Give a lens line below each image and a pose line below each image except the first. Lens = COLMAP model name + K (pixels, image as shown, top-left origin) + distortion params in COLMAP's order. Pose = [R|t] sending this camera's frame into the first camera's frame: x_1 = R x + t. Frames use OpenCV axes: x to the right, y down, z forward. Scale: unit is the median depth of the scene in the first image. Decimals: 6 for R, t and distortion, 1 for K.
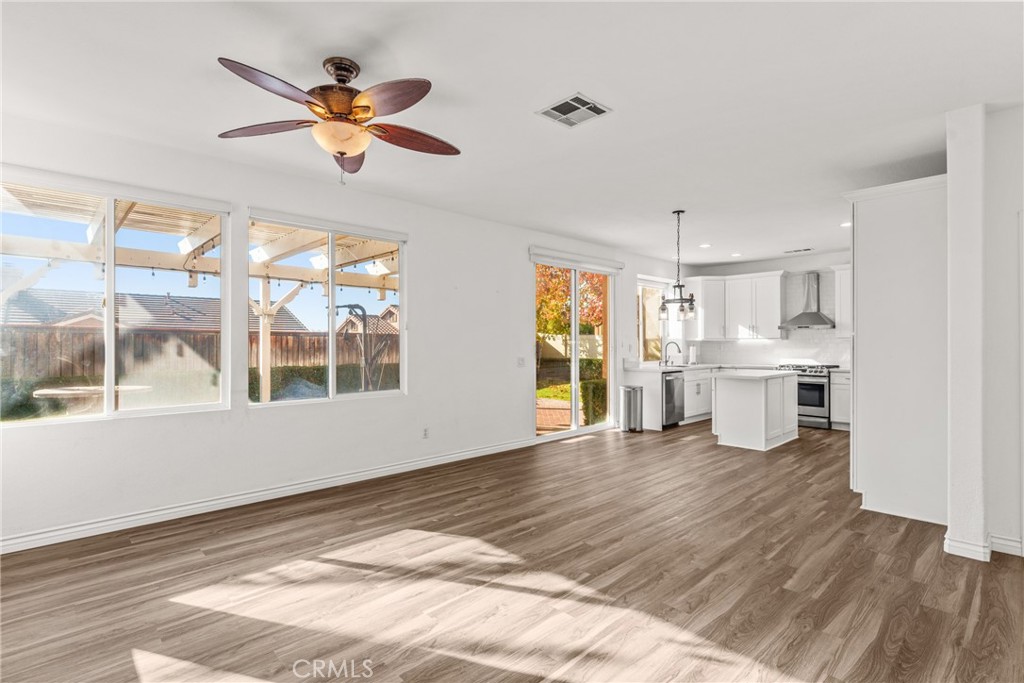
lens RADIAL K [[492.5, 0, 512.0], [0, 492.5, 341.5], [0, 0, 1]] dist [0.004696, 0.000204]
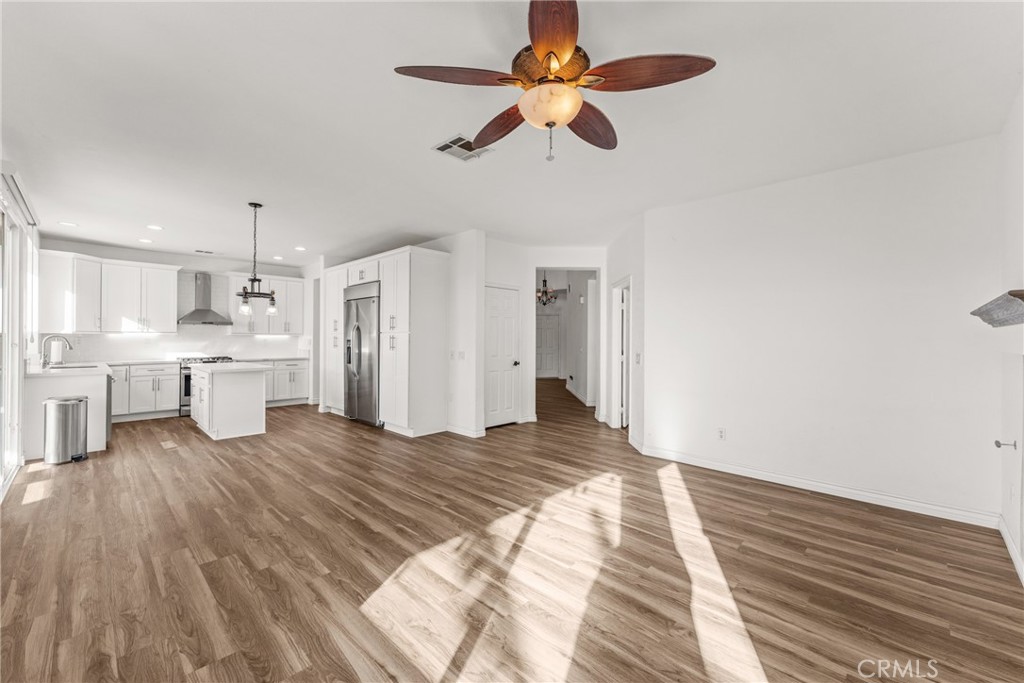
lens RADIAL K [[420.0, 0, 508.5], [0, 420.0, 337.1], [0, 0, 1]] dist [-0.000408, -0.000200]
pose [[-0.025491, 0.000977, 0.999675, -0.642734], [-0.004921, 0.999987, -0.001103, 0.000877], [-0.999663, -0.004947, -0.025486, 0.642759]]
